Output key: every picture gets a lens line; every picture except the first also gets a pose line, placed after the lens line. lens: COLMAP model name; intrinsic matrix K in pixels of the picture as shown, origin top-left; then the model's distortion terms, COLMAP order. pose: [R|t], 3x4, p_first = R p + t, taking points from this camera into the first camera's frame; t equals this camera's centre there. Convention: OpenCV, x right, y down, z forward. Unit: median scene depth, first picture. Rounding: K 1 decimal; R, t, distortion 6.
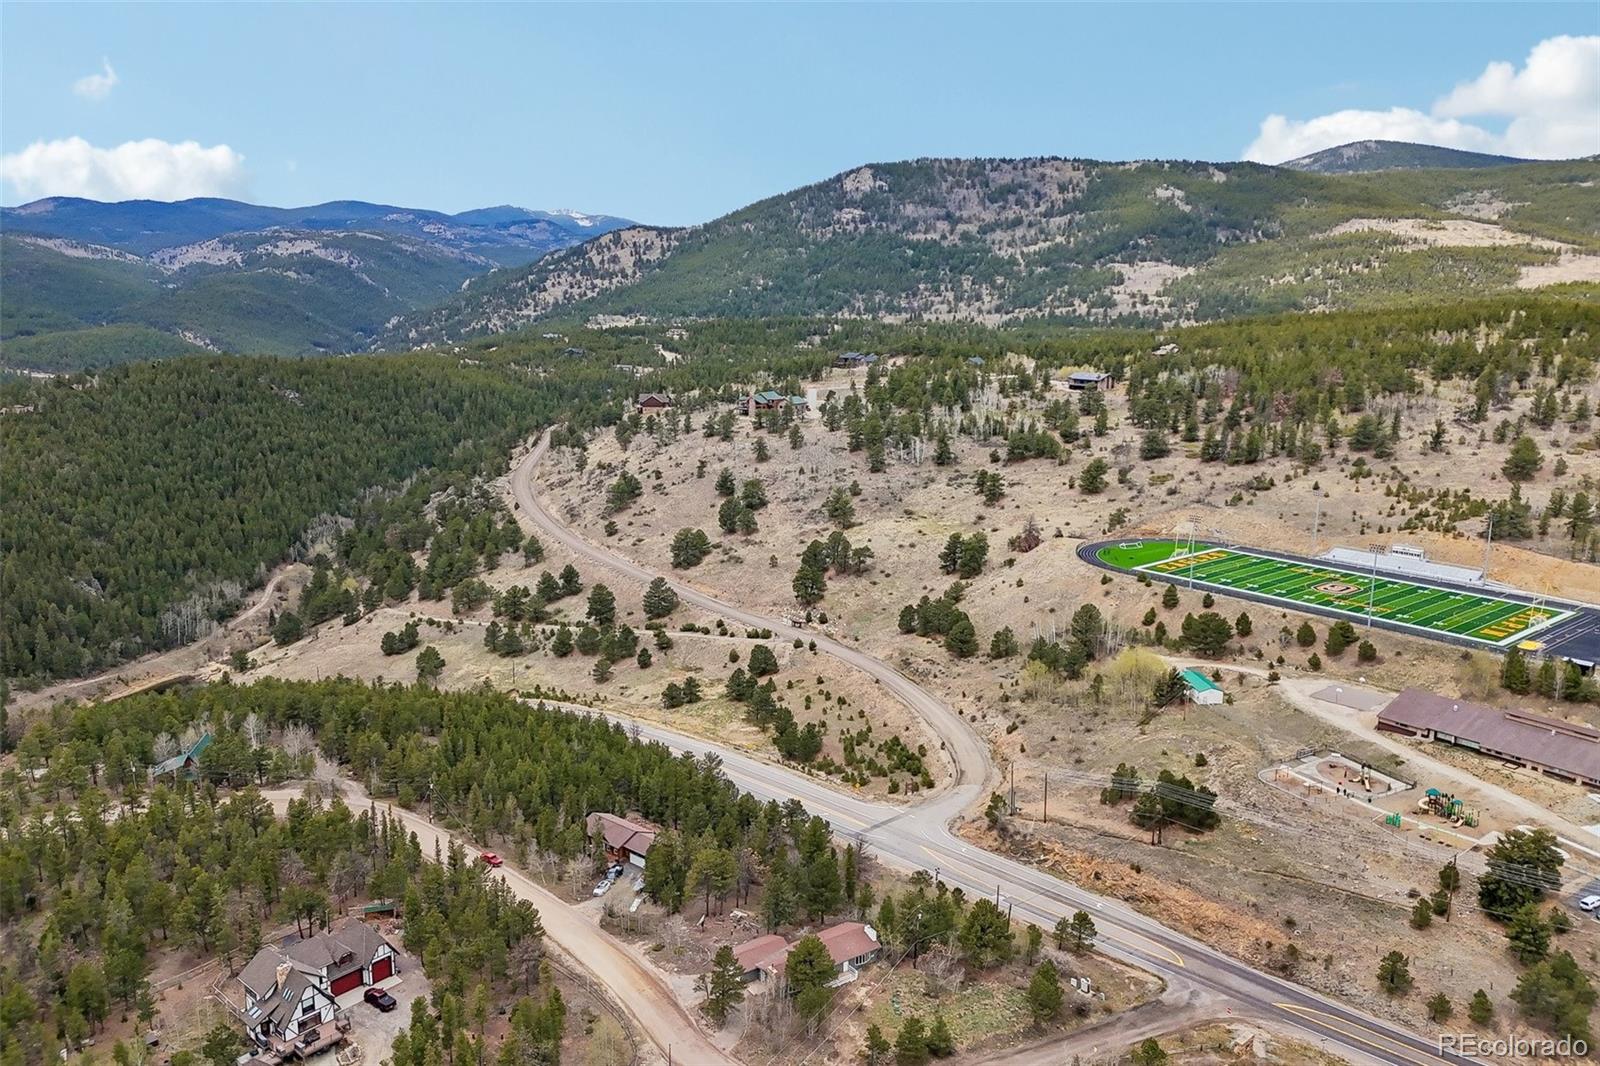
lens RADIAL K [[1171.6, 0, 810.2], [0, 1171.6, 530.2], [0, 0, 1]] dist [0.119078, -0.153310]
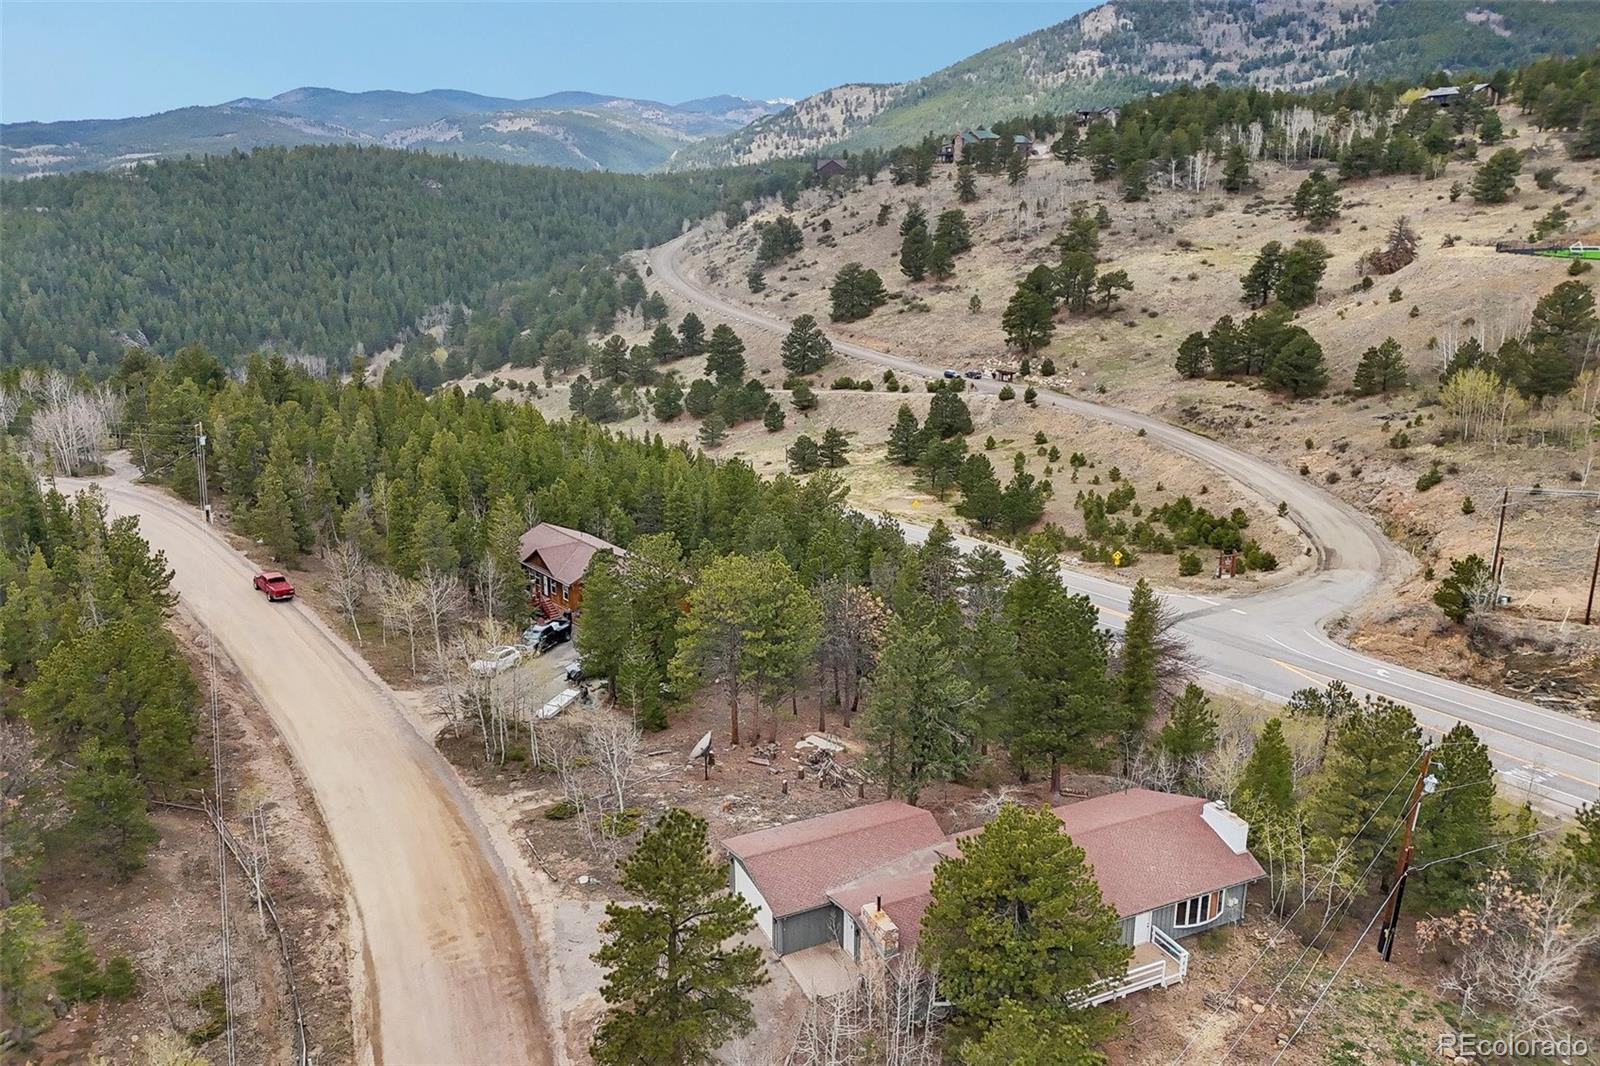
lens RADIAL K [[1164.8, 0, 808.5], [0, 1164.8, 535.6], [0, 0, 1]] dist [0.092030, -0.101834]
pose [[0.983585, 0.046210, -0.174431, -0.001665], [-0.032143, 0.996062, 0.082625, 0.103471], [0.177562, -0.075662, 0.981197, 0.293930]]
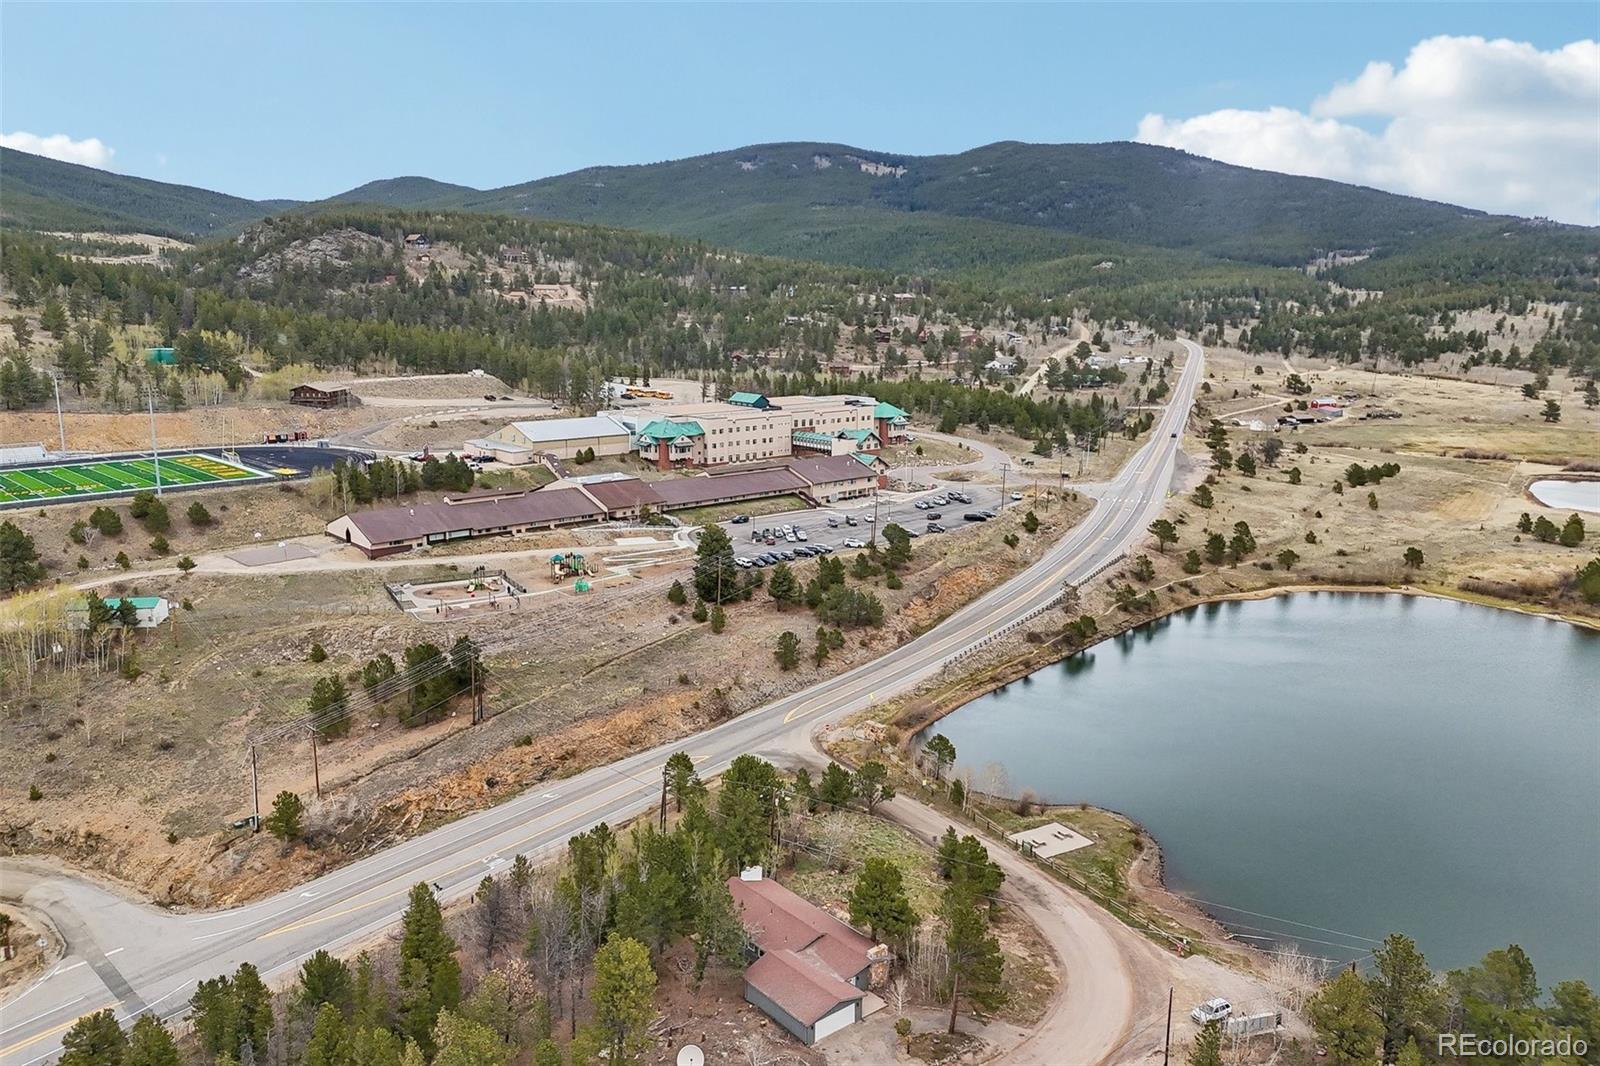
lens RADIAL K [[1171.6, 0, 810.2], [0, 1171.6, 530.2], [0, 0, 1]] dist [0.119078, -0.153310]
pose [[-0.081198, -0.204461, 0.975501, -0.231804], [0.189238, 0.957768, 0.216496, 0.009205], [-0.978568, 0.202181, -0.039077, 0.403133]]
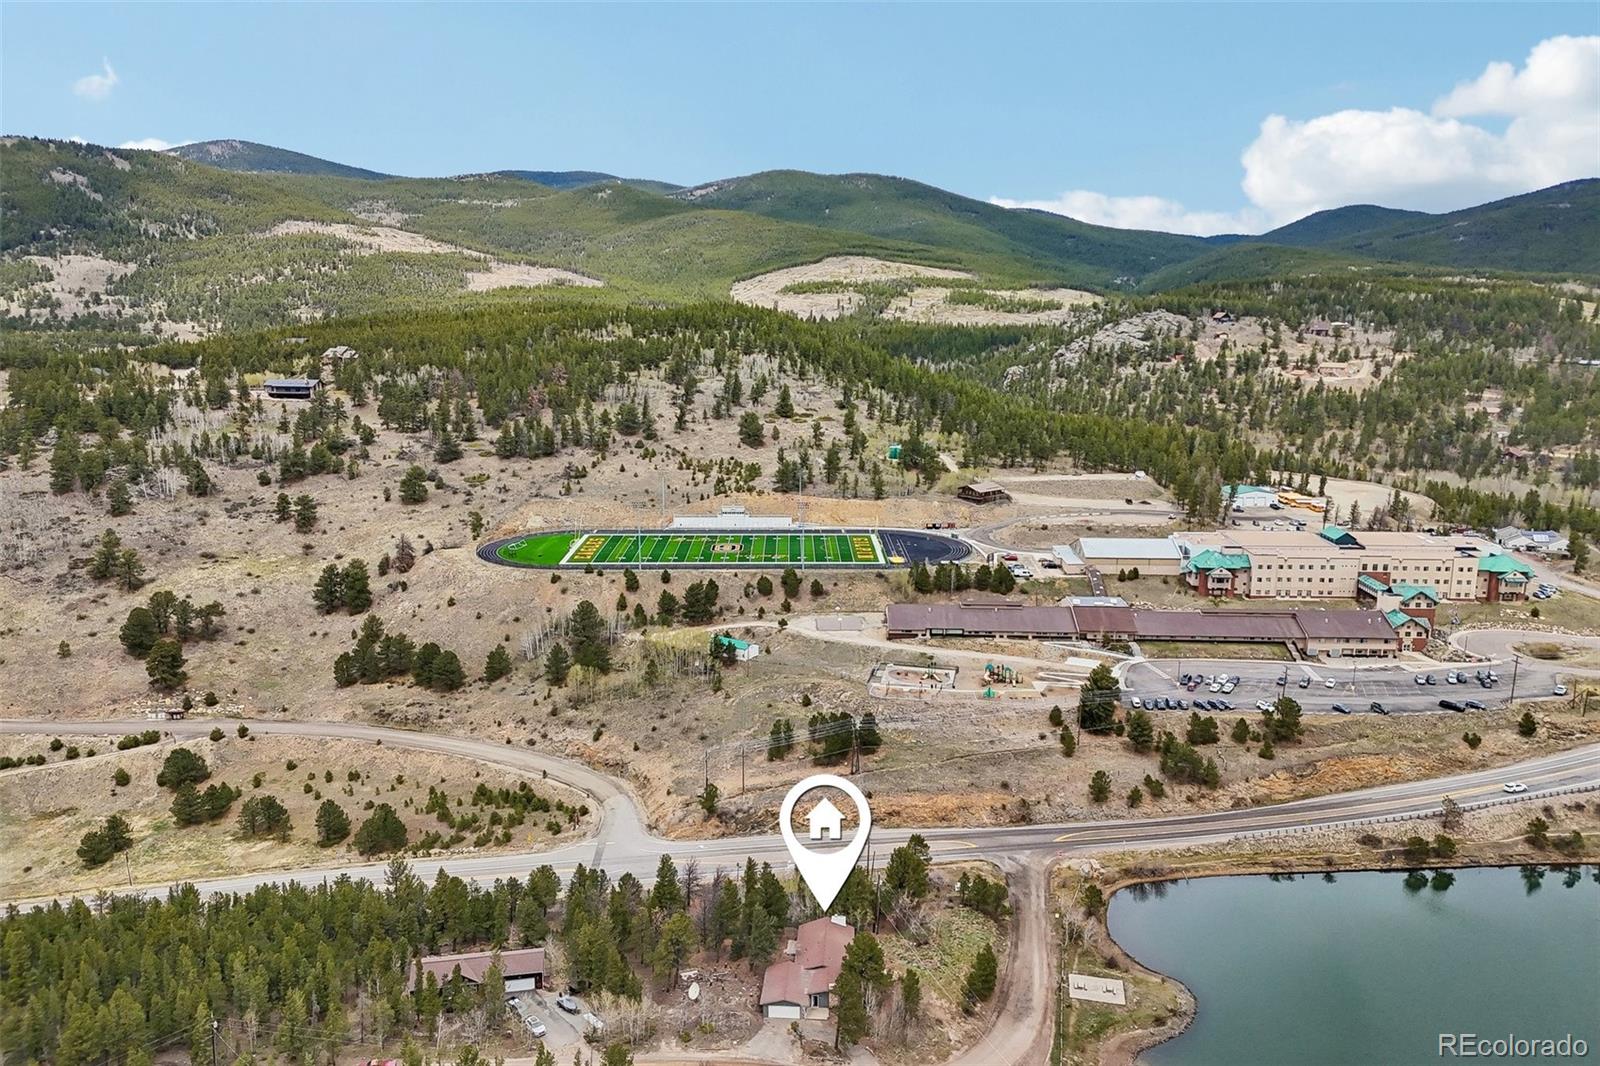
lens RADIAL K [[1171.6, 0, 810.2], [0, 1171.6, 530.2], [0, 0, 1]] dist [0.119078, -0.153310]
pose [[0.627022, -0.152214, 0.763986, -0.292534], [0.152458, 0.985737, 0.071269, -0.028825], [-0.763937, 0.071788, 0.641285, 0.143569]]
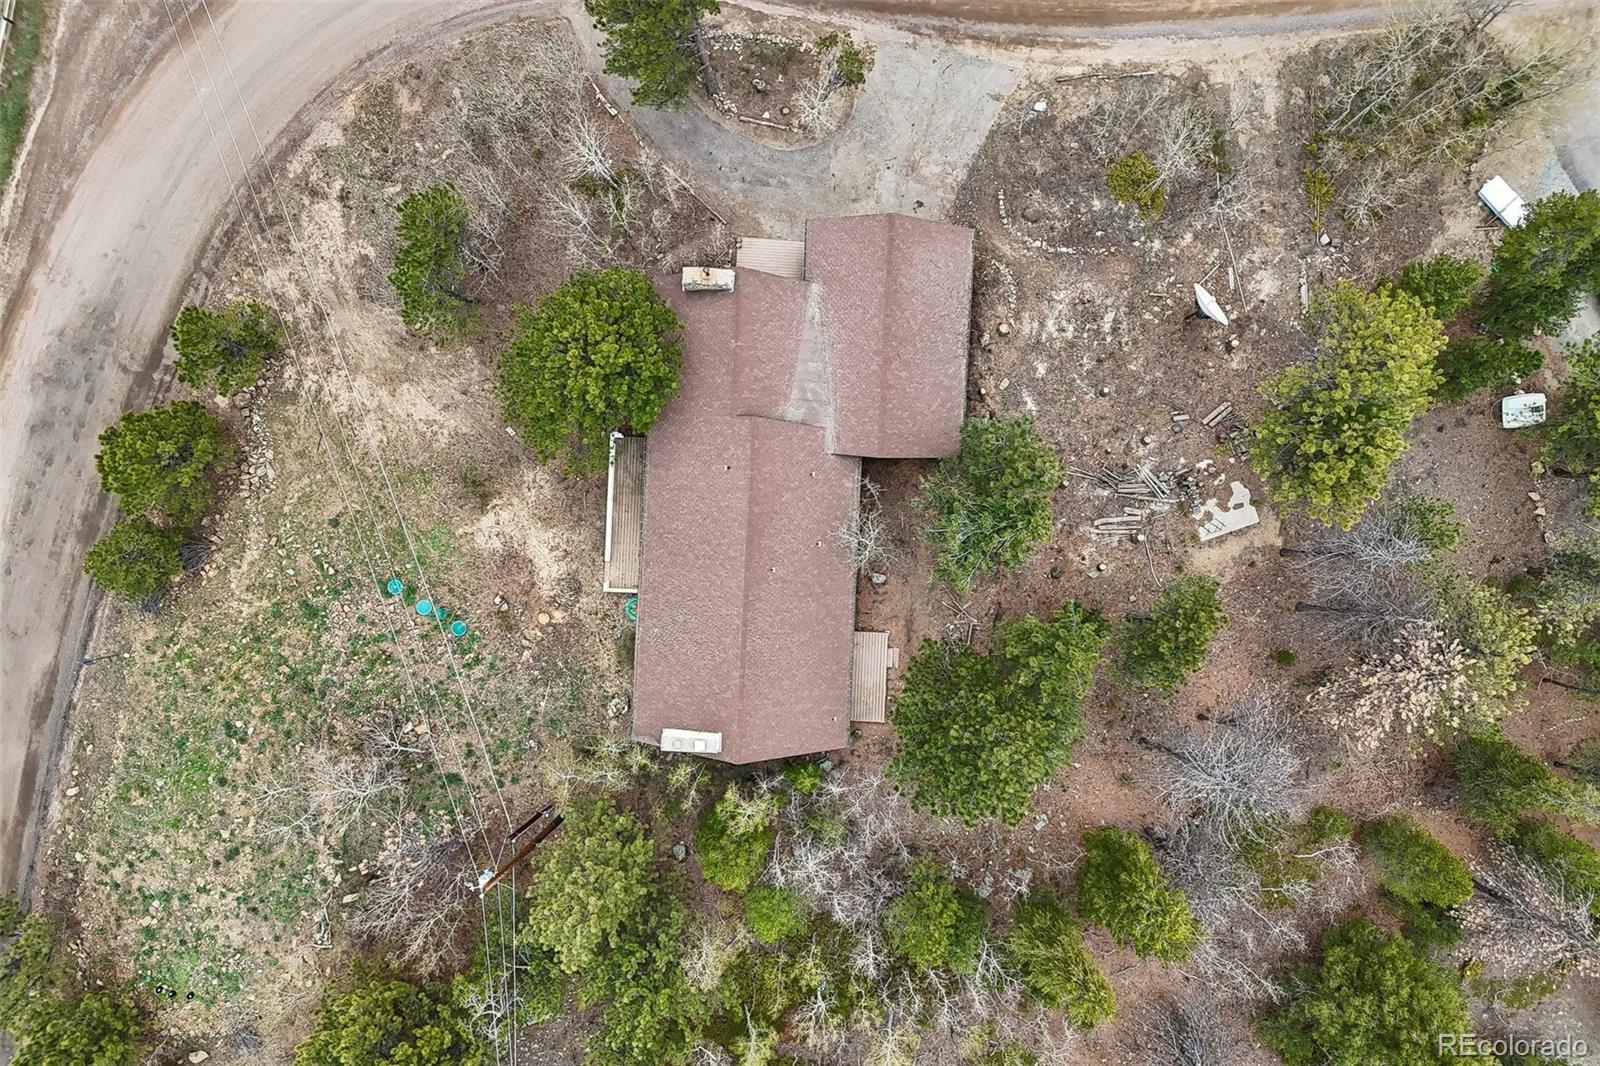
lens RADIAL K [[1171.6, 0, 810.2], [0, 1171.6, 530.2], [0, 0, 1]] dist [0.119078, -0.153310]
pose [[-0.618827, 0.785238, -0.021319, 0.001953], [-0.181605, -0.116609, 0.976433, 0.039318], [0.764247, 0.608115, 0.214763, 0.395630]]
